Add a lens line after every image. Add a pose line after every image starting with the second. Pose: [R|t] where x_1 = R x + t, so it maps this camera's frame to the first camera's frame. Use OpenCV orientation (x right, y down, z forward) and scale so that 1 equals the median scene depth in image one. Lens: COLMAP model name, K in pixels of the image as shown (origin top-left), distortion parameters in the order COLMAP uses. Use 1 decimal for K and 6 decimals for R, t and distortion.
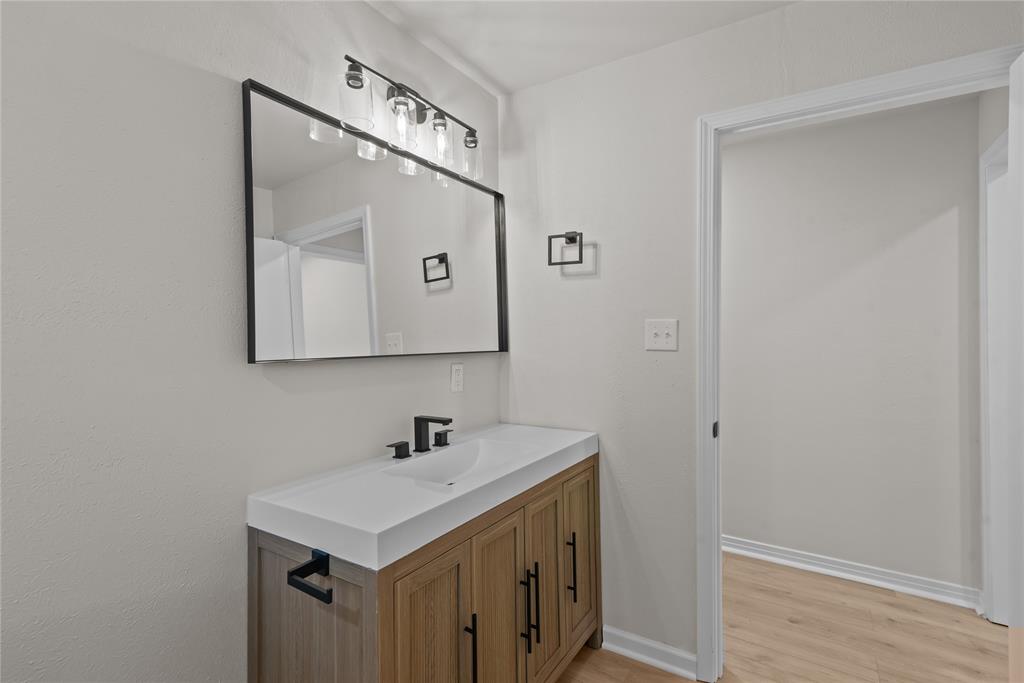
lens RADIAL K [[473.5, 0, 510.2], [0, 473.5, 334.1], [0, 0, 1]] dist [0.018249, 0.000159]
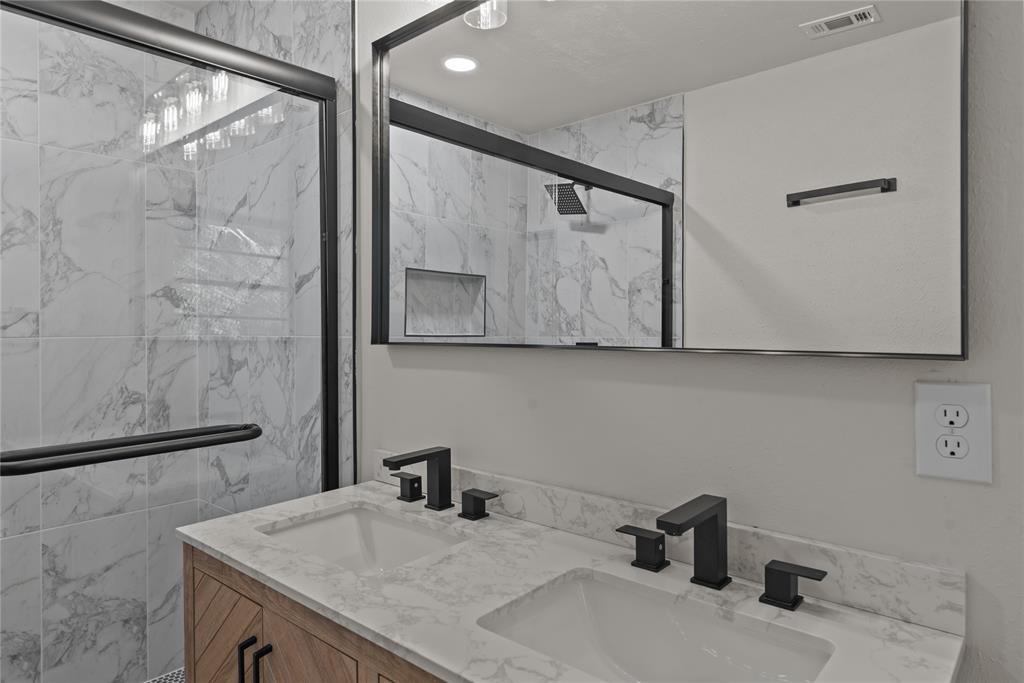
lens RADIAL K [[633.6, 0, 510.4], [0, 633.6, 326.7], [0, 0, 1]] dist [0.006383, 0.000943]
pose [[-0.140665, -0.000765, -0.990057, 0.603288], [0.007844, 0.999967, -0.001887, 0.019572], [0.990026, -0.008031, -0.140654, 1.203646]]
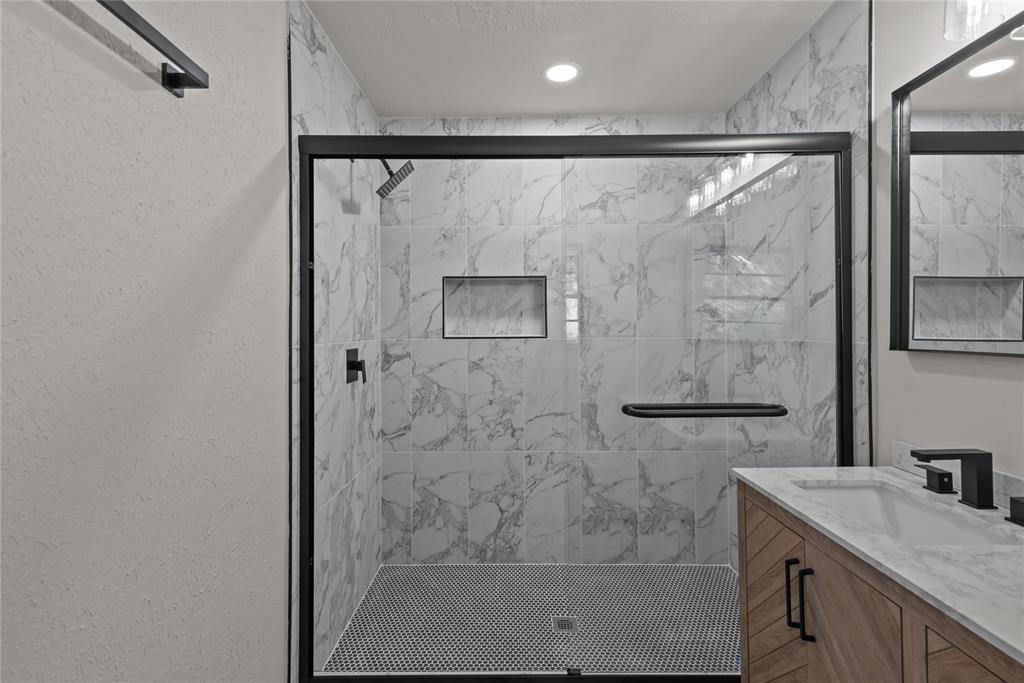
lens RADIAL K [[466.0, 0, 514.2], [0, 466.0, 328.2], [0, 0, 1]] dist [0.012845, -0.000882]
pose [[-0.838668, 0.000889, -0.544642, 0.697916], [0.004888, 0.999971, -0.005894, 0.005594], [0.544621, -0.007606, -0.838648, 1.196872]]
